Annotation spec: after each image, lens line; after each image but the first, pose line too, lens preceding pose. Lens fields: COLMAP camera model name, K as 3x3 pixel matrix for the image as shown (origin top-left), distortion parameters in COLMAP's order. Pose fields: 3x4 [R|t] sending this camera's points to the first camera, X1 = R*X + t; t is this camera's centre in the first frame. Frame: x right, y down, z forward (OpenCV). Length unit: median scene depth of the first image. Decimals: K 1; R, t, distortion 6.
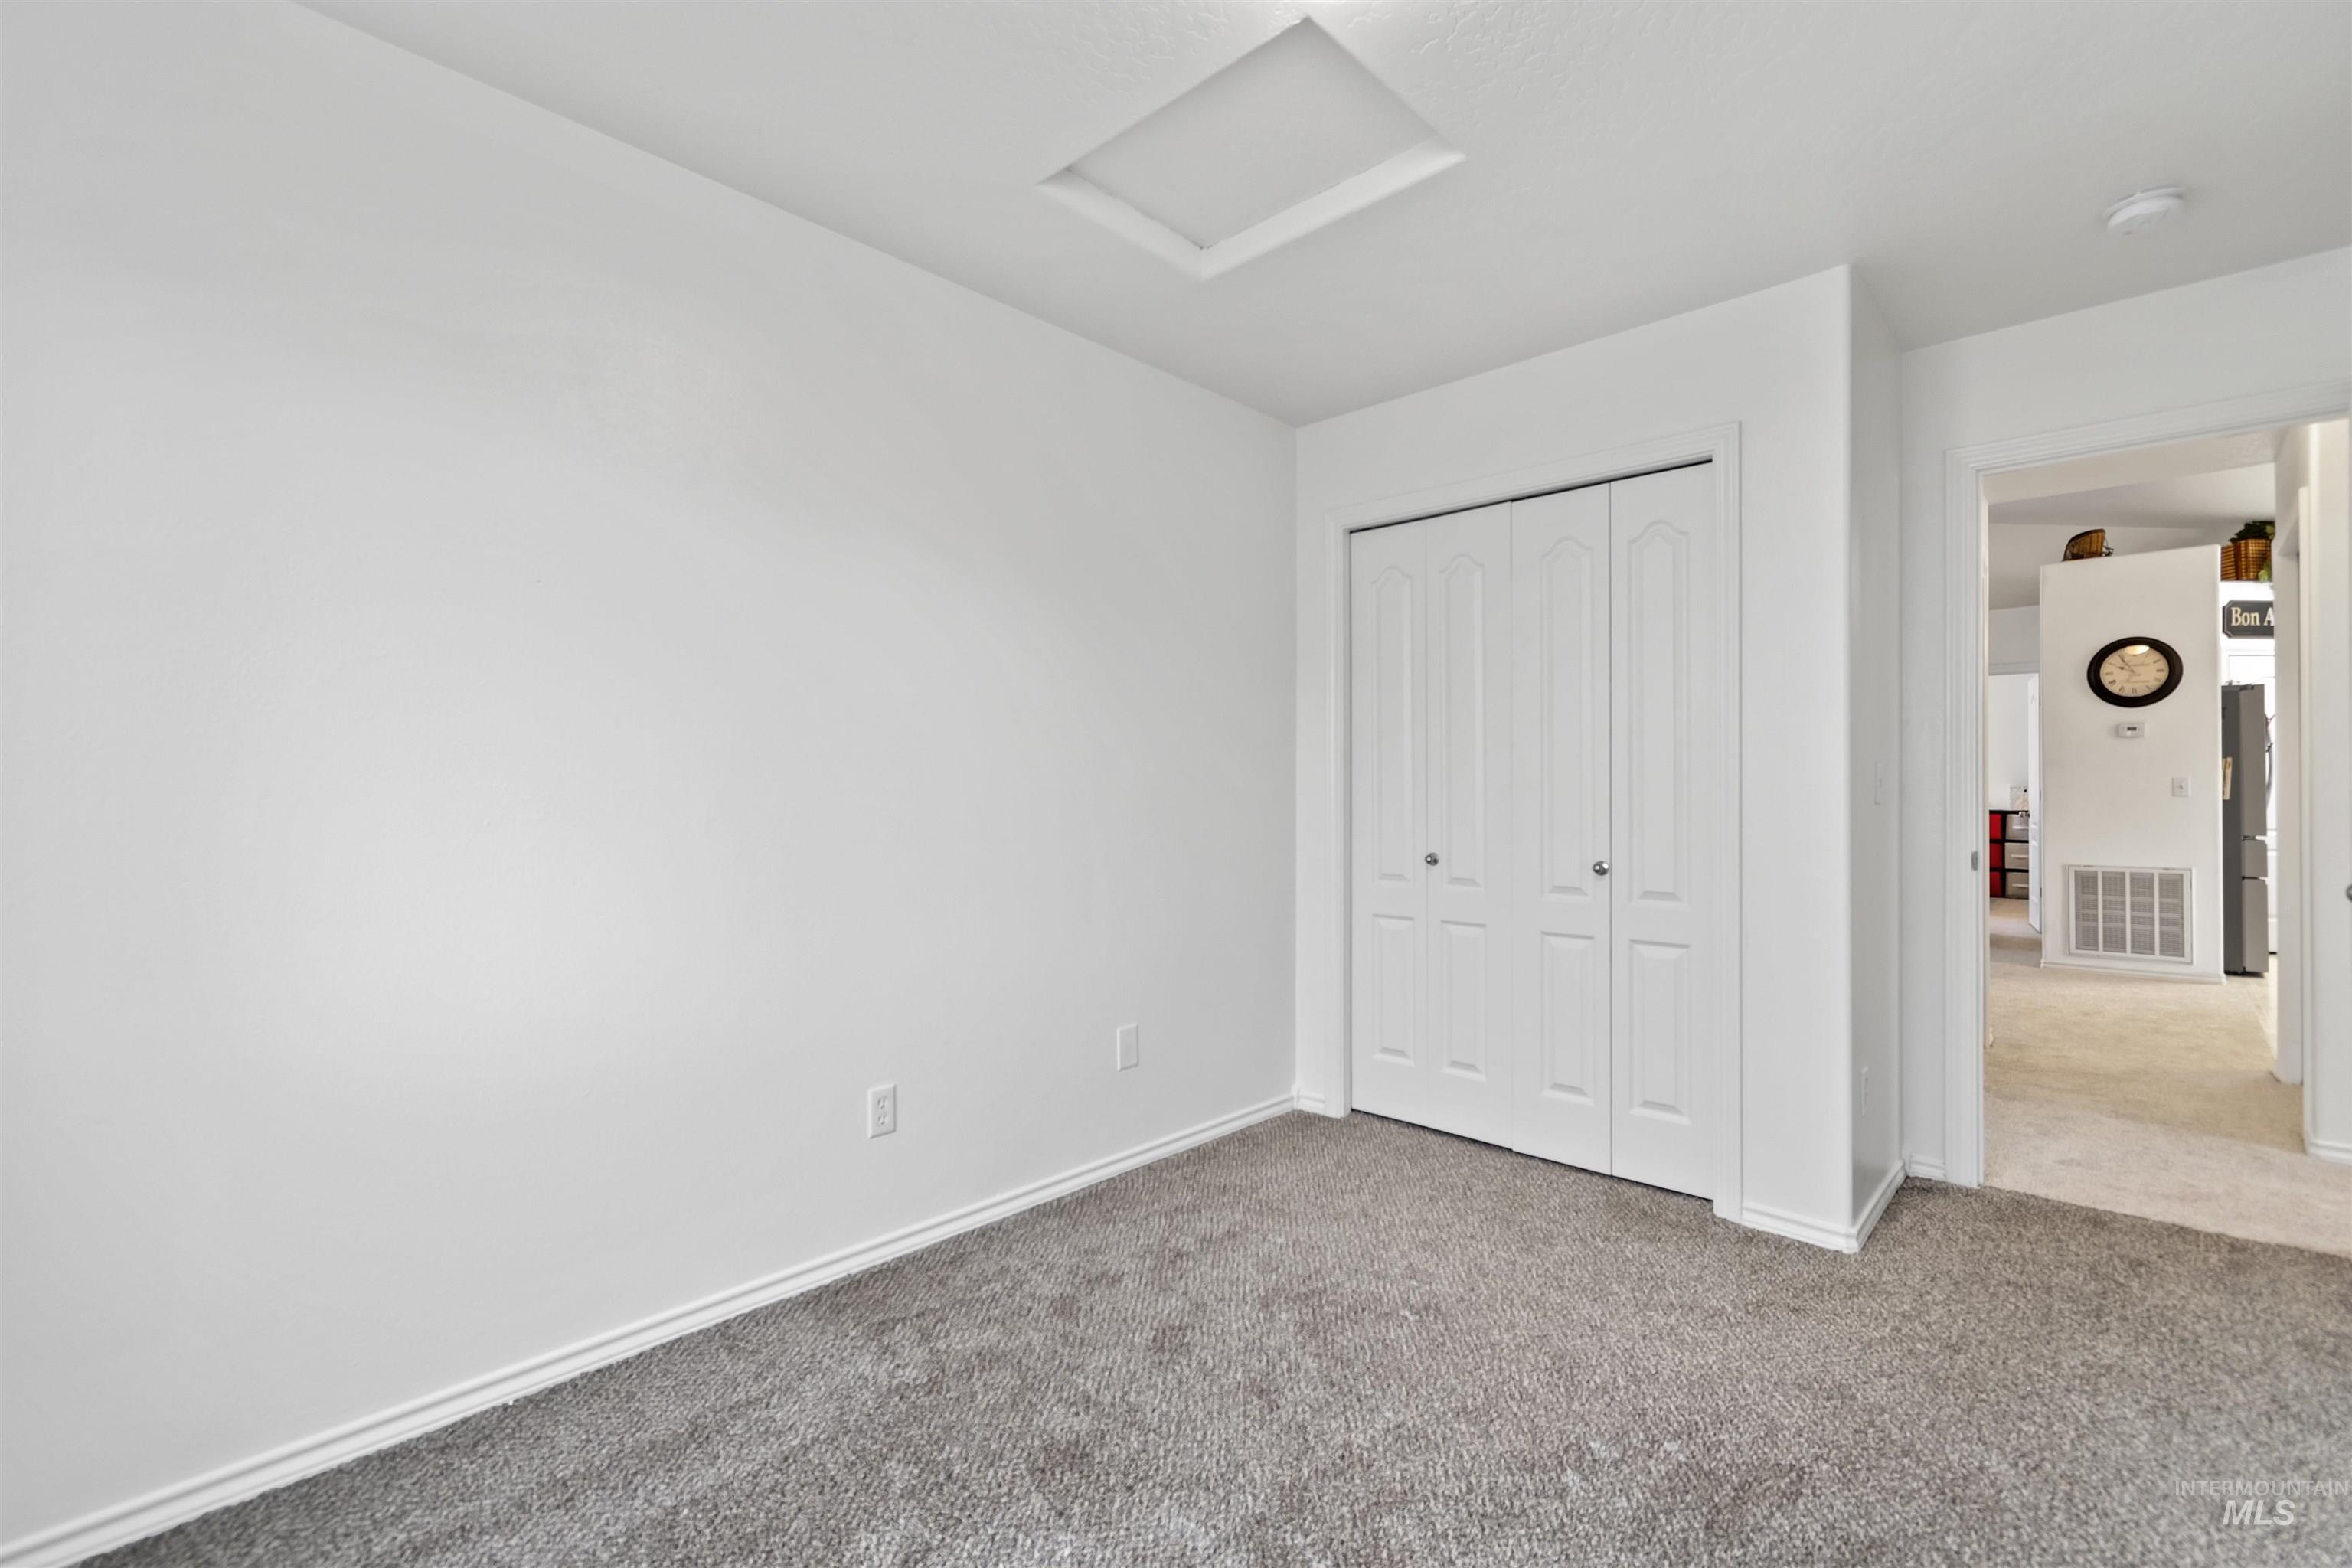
lens RADIAL K [[1034.6, 0, 1171.1], [0, 1034.6, 776.0], [0, 0, 1]] dist [0.001633, 0.000318]
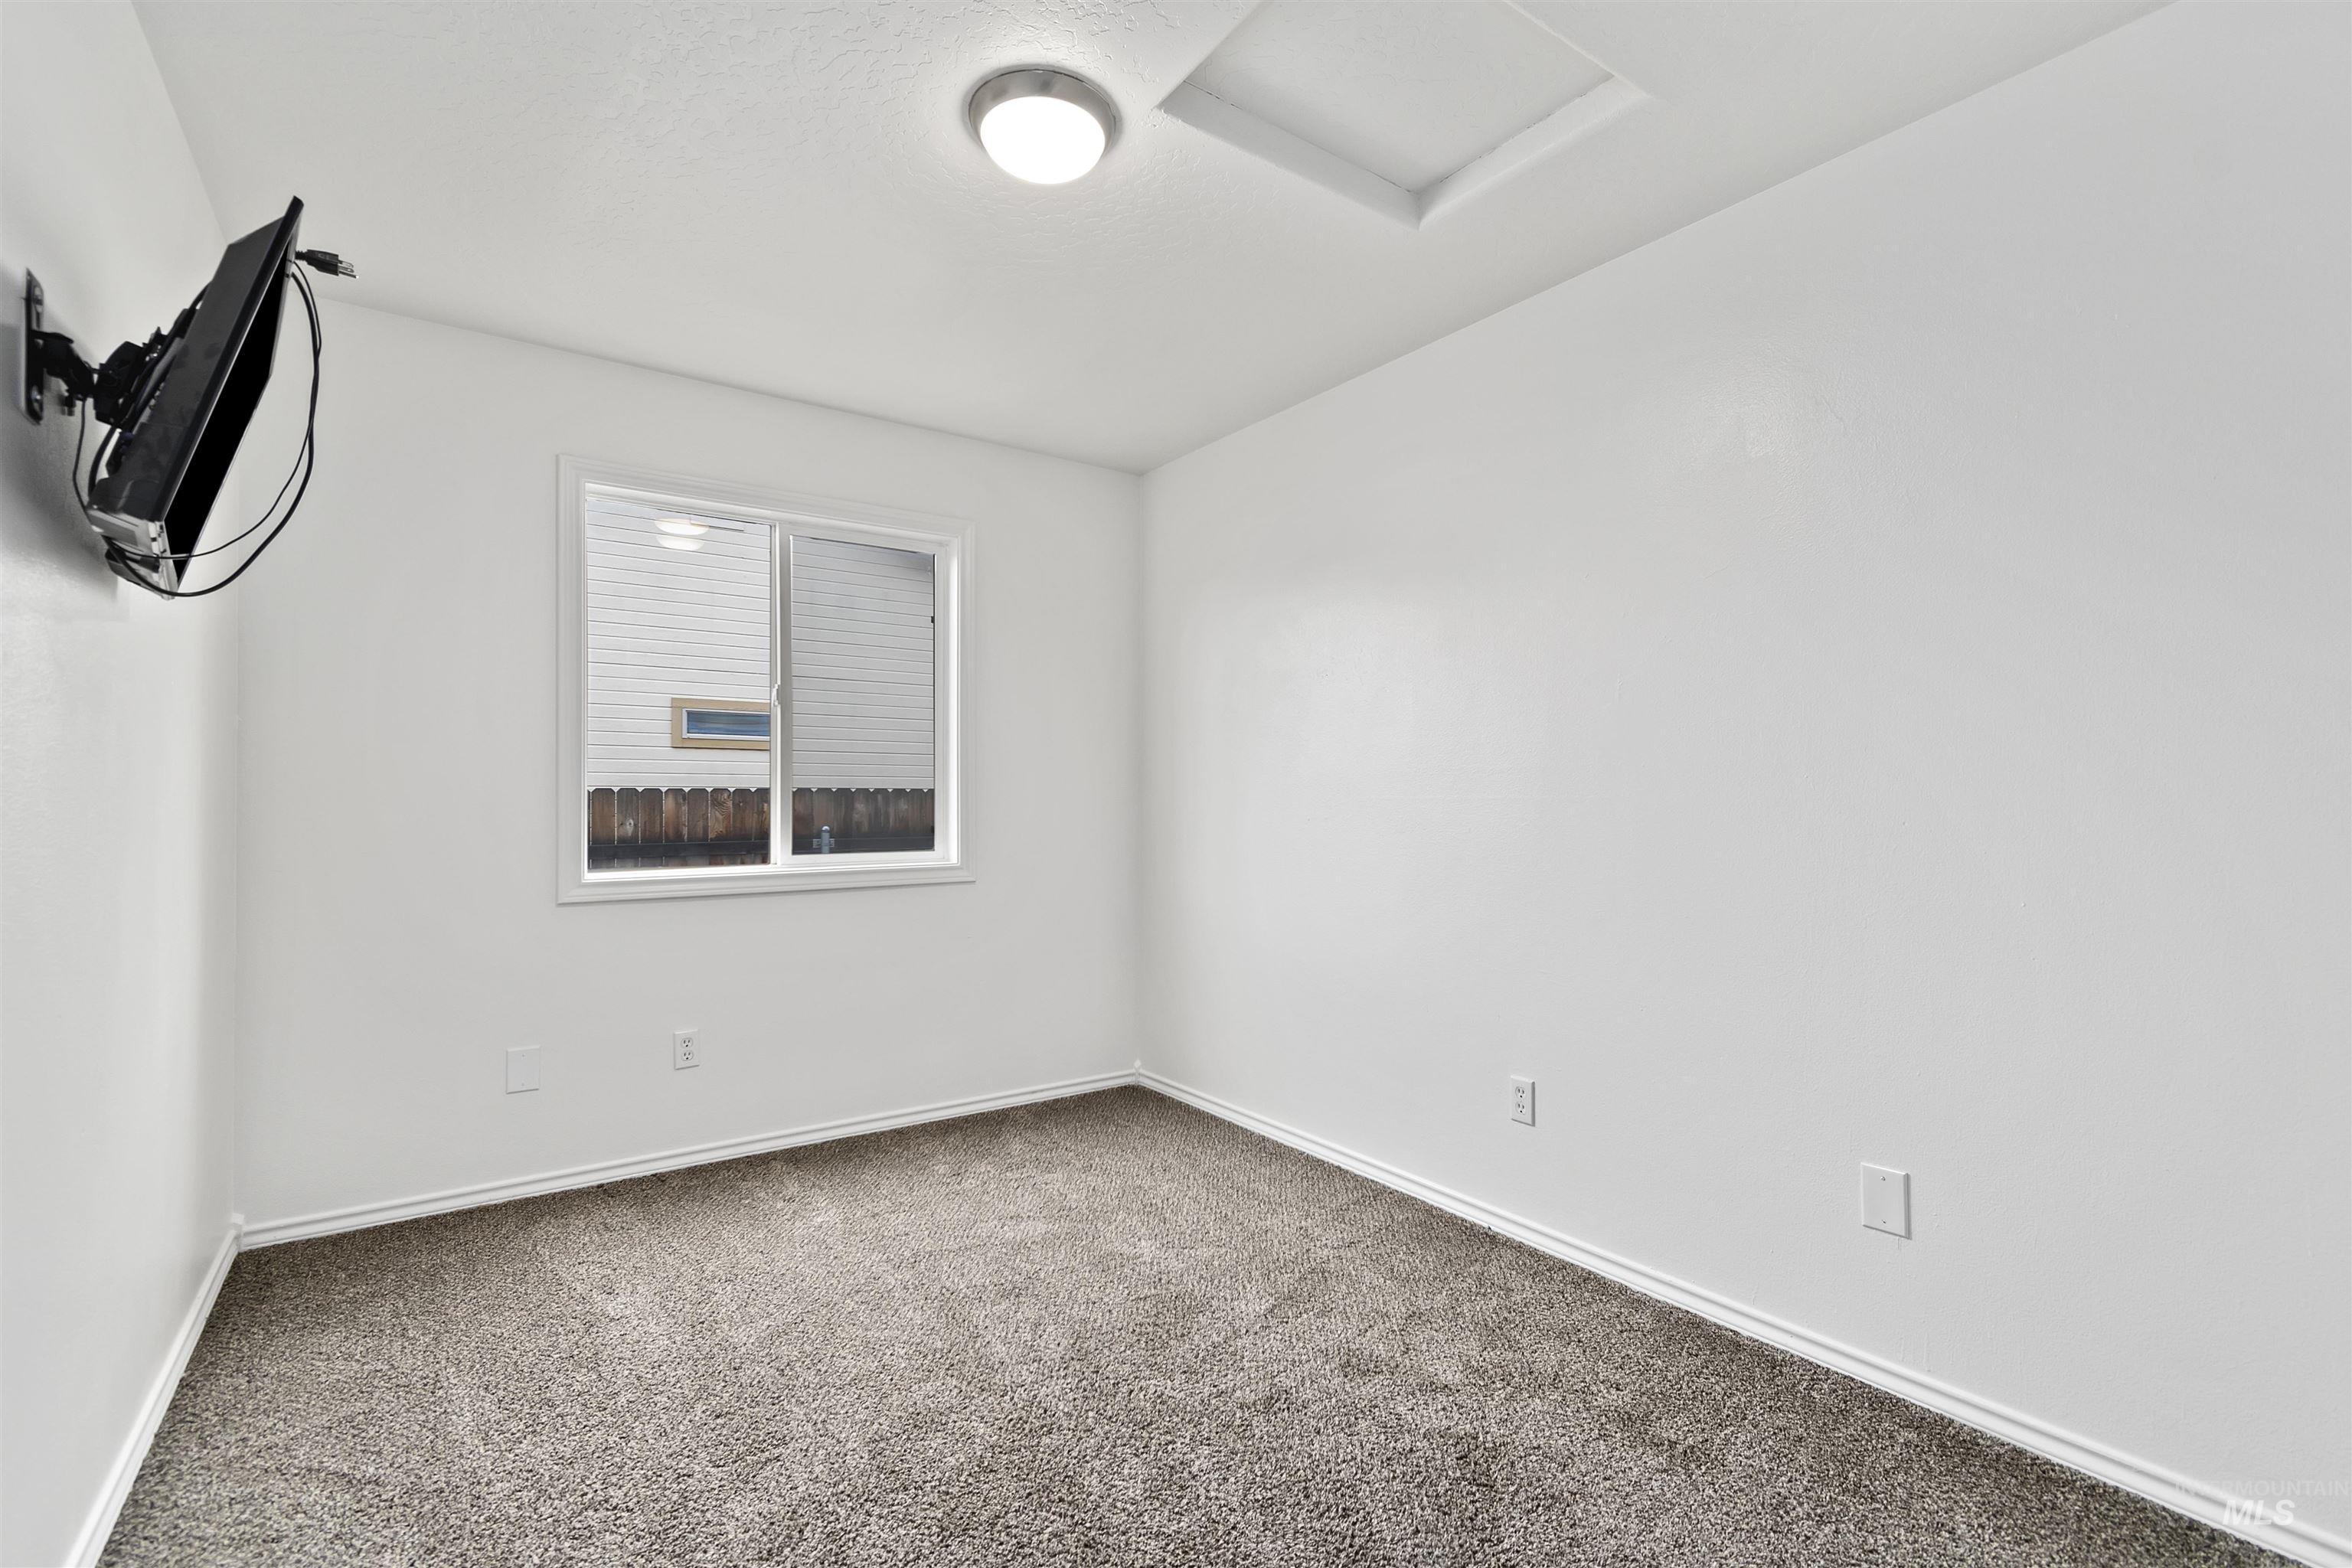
lens RADIAL K [[1034.6, 0, 1171.1], [0, 1034.6, 776.0], [0, 0, 1]] dist [0.001633, 0.000318]
pose [[-0.203718, -0.022413, -0.978773, 0.791260], [0.015710, 0.999534, -0.026158, 0.008616], [0.978904, -0.020705, -0.203271, 0.805457]]
